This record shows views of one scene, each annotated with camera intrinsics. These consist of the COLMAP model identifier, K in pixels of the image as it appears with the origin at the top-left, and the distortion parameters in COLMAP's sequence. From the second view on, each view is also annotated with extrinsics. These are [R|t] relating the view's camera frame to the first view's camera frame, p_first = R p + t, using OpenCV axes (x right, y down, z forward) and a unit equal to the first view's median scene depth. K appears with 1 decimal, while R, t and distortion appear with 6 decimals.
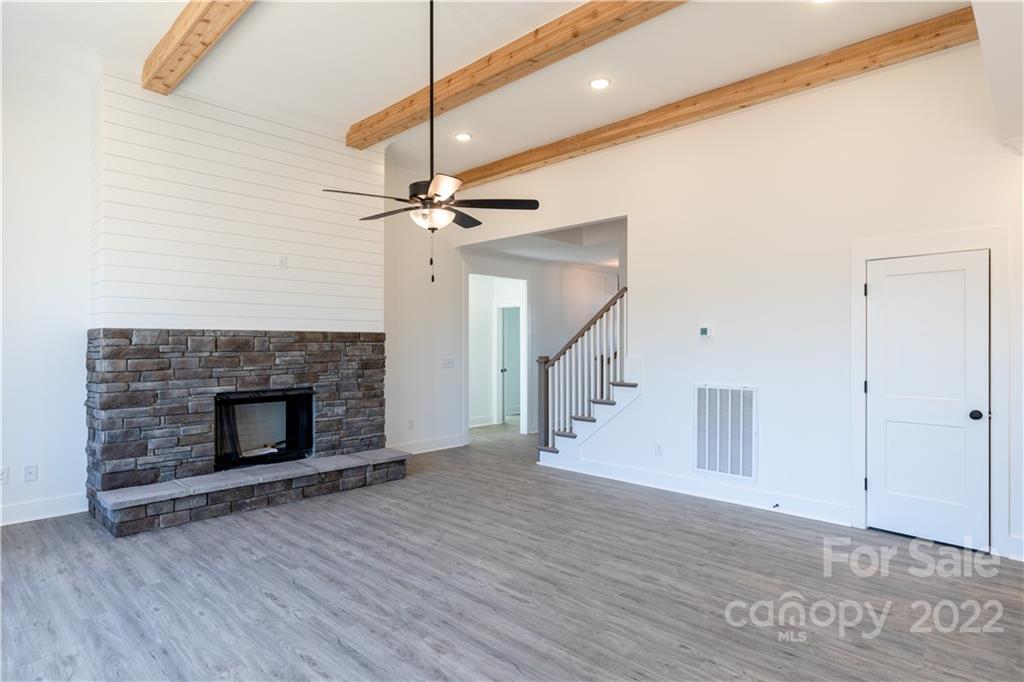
lens RADIAL K [[563.0, 0, 467.5], [0, 563.0, 341.8], [0, 0, 1]] dist [-0.003513, -0.001238]
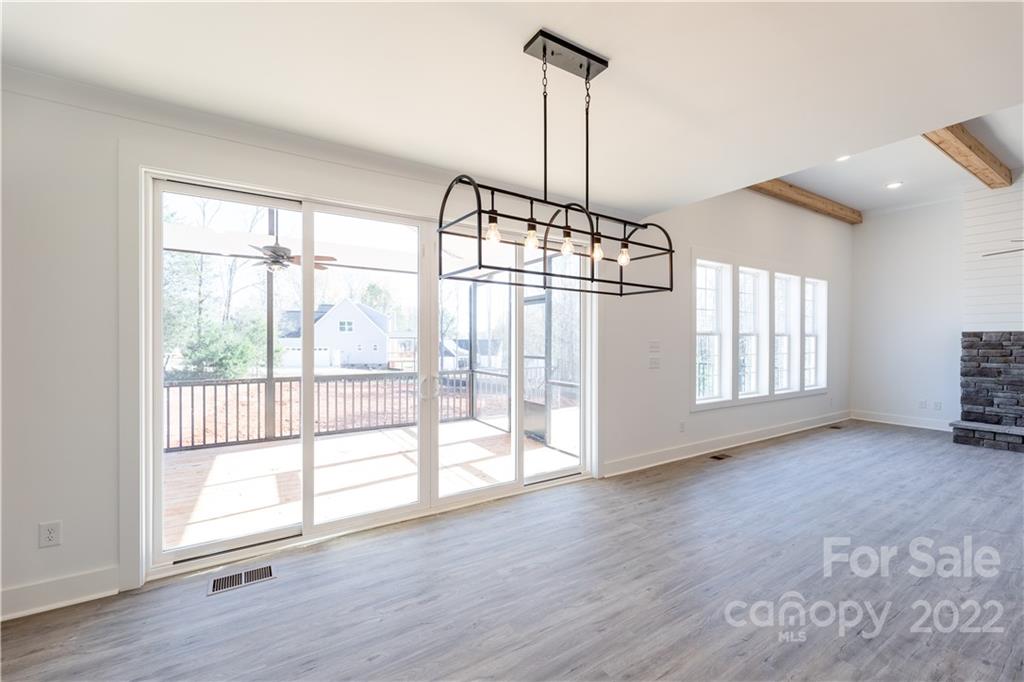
lens RADIAL K [[408.3, 0, 519.2], [0, 408.3, 343.2], [0, 0, 1]] dist [0.001180, -0.000570]
pose [[-0.213873, 0.007230, -0.976835, 0.916338], [0.000136, 0.999973, 0.007371, 0.002487], [0.976861, 0.001443, -0.213868, -0.122069]]
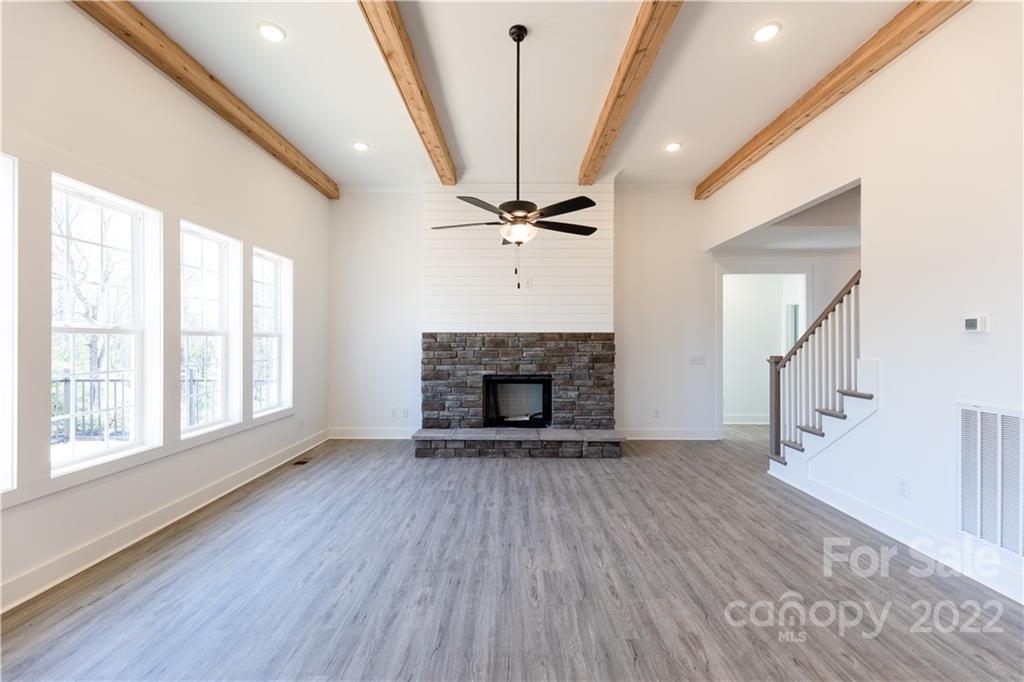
lens RADIAL K [[408.3, 0, 507.8], [0, 408.3, 338.9], [0, 0, 1]] dist [0.001180, -0.000570]
pose [[0.709175, -0.003590, -0.705023, 0.384357], [0.000772, 0.999990, -0.004315, 0.000508], [0.705032, 0.002516, 0.709171, 0.290791]]
